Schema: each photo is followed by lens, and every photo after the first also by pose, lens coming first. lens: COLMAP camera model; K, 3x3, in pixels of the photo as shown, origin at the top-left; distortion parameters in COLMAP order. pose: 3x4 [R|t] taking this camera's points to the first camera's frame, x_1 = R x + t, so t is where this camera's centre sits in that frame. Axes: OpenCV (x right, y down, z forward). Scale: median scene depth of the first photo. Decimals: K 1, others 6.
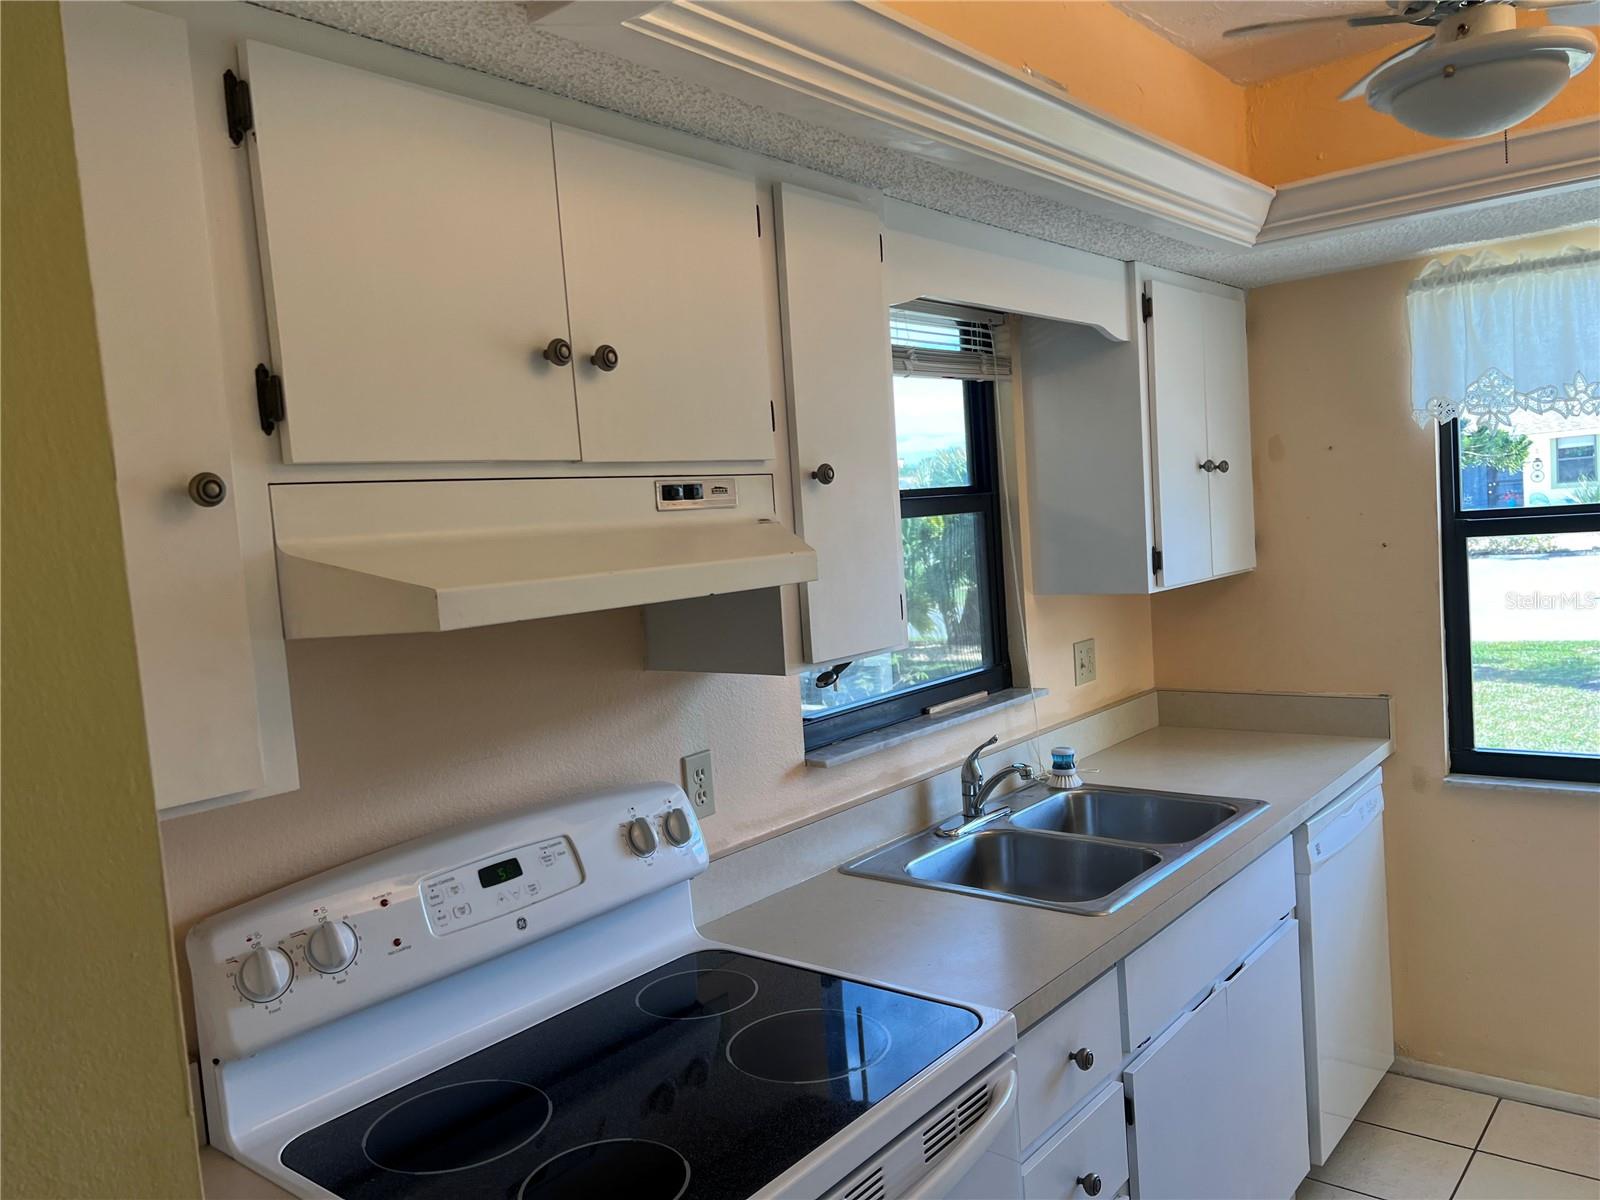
lens RADIAL K [[1187.5, 0, 800.6], [0, 1187.5, 611.6], [0, 0, 1]] dist [0.082128, -0.095937]
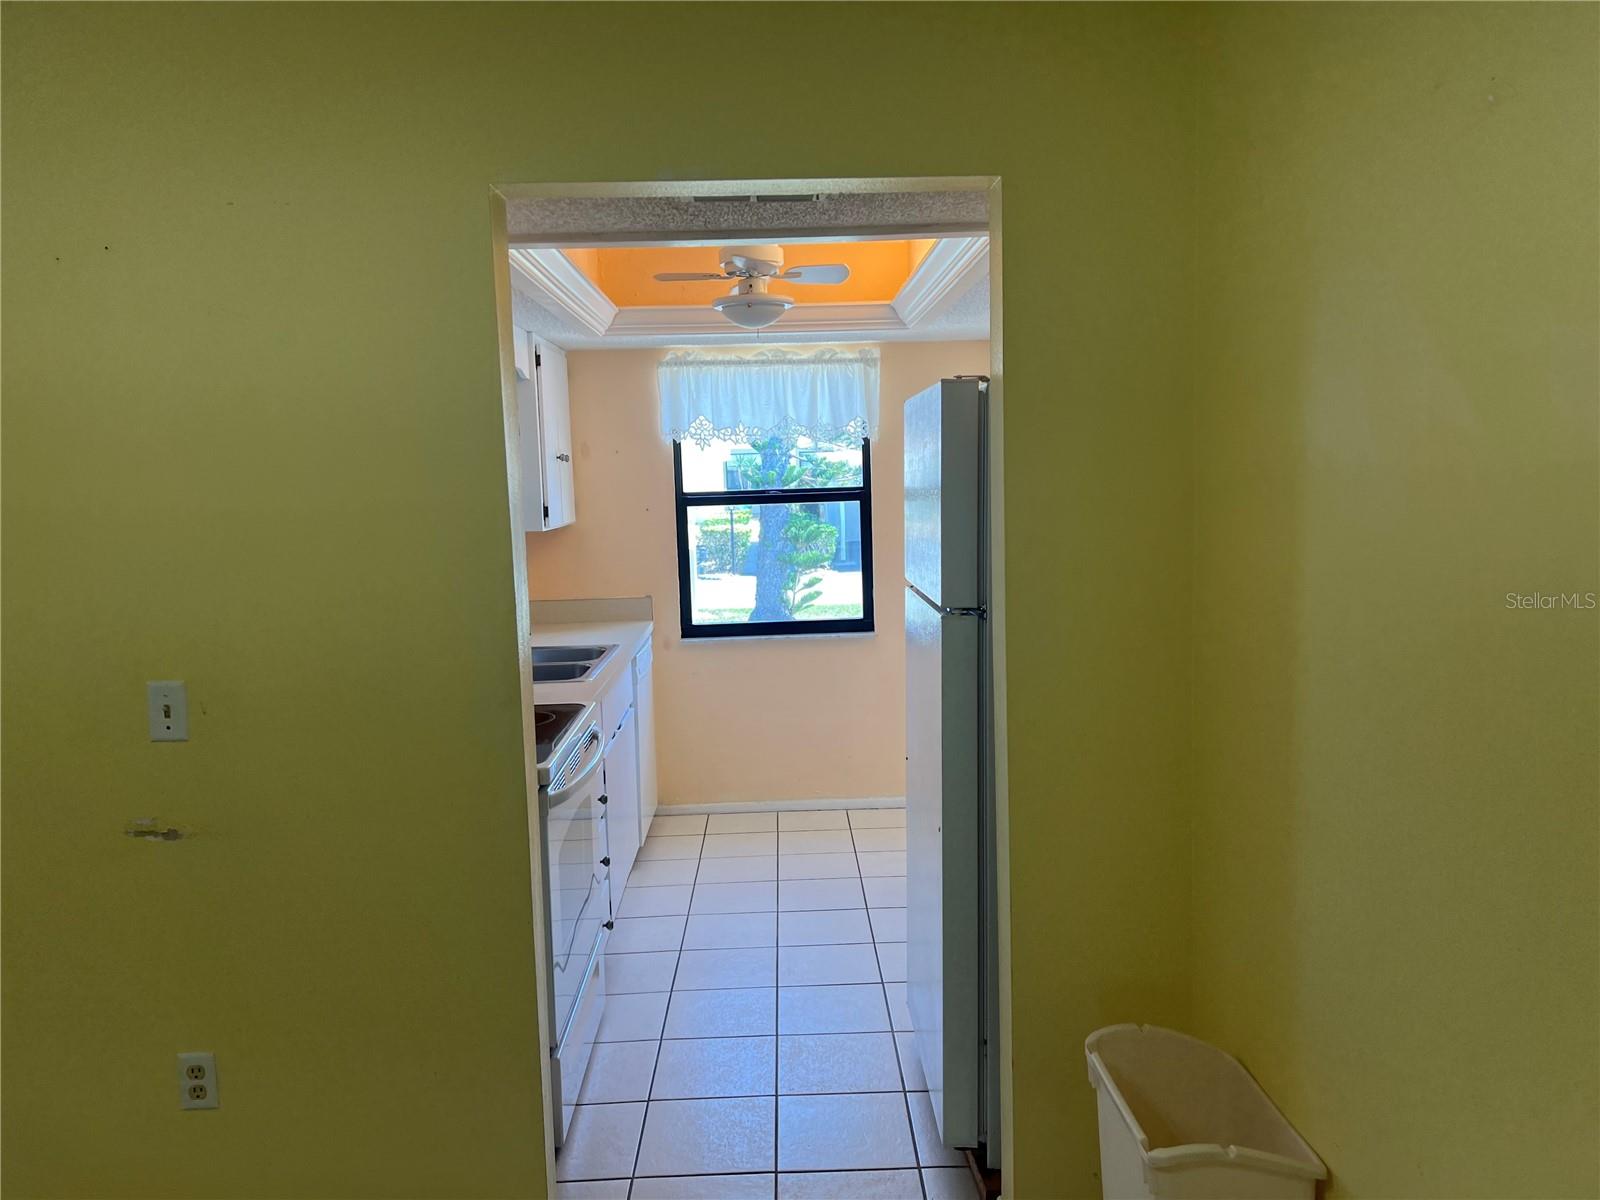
lens RADIAL K [[1197.3, 0, 801.9], [0, 1197.3, 615.3], [0, 0, 1]] dist [0.008881, 0.001492]
pose [[0.751268, -0.024450, 0.659544, -0.542447], [0.020028, 0.999698, 0.014247, 0.084966], [-0.659693, 0.002506, 0.751531, -0.492864]]
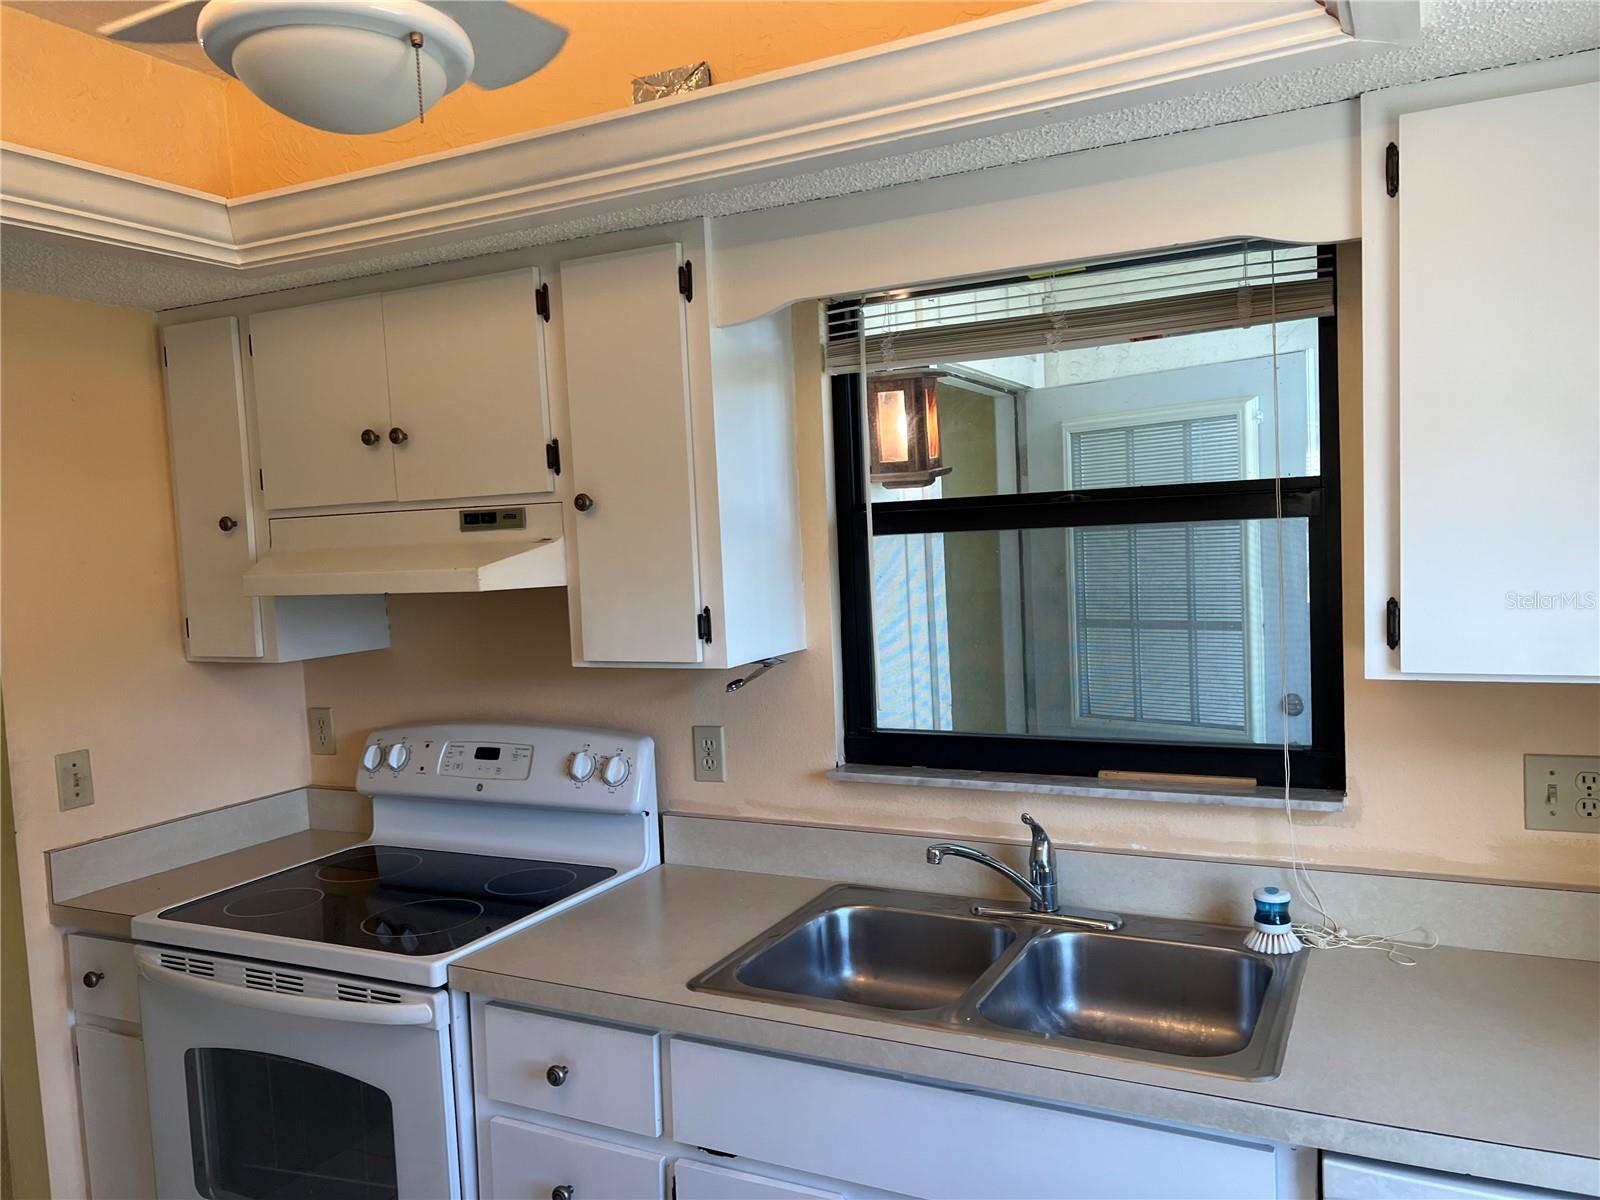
lens RADIAL K [[1187.5, 0, 800.6], [0, 1187.5, 611.6], [0, 0, 1]] dist [0.082128, -0.095937]
pose [[0.238645, 0.124563, -0.963085, 0.792017], [-0.054569, 0.991893, 0.114767, -0.101005], [0.969572, 0.025166, 0.243507, 0.596598]]
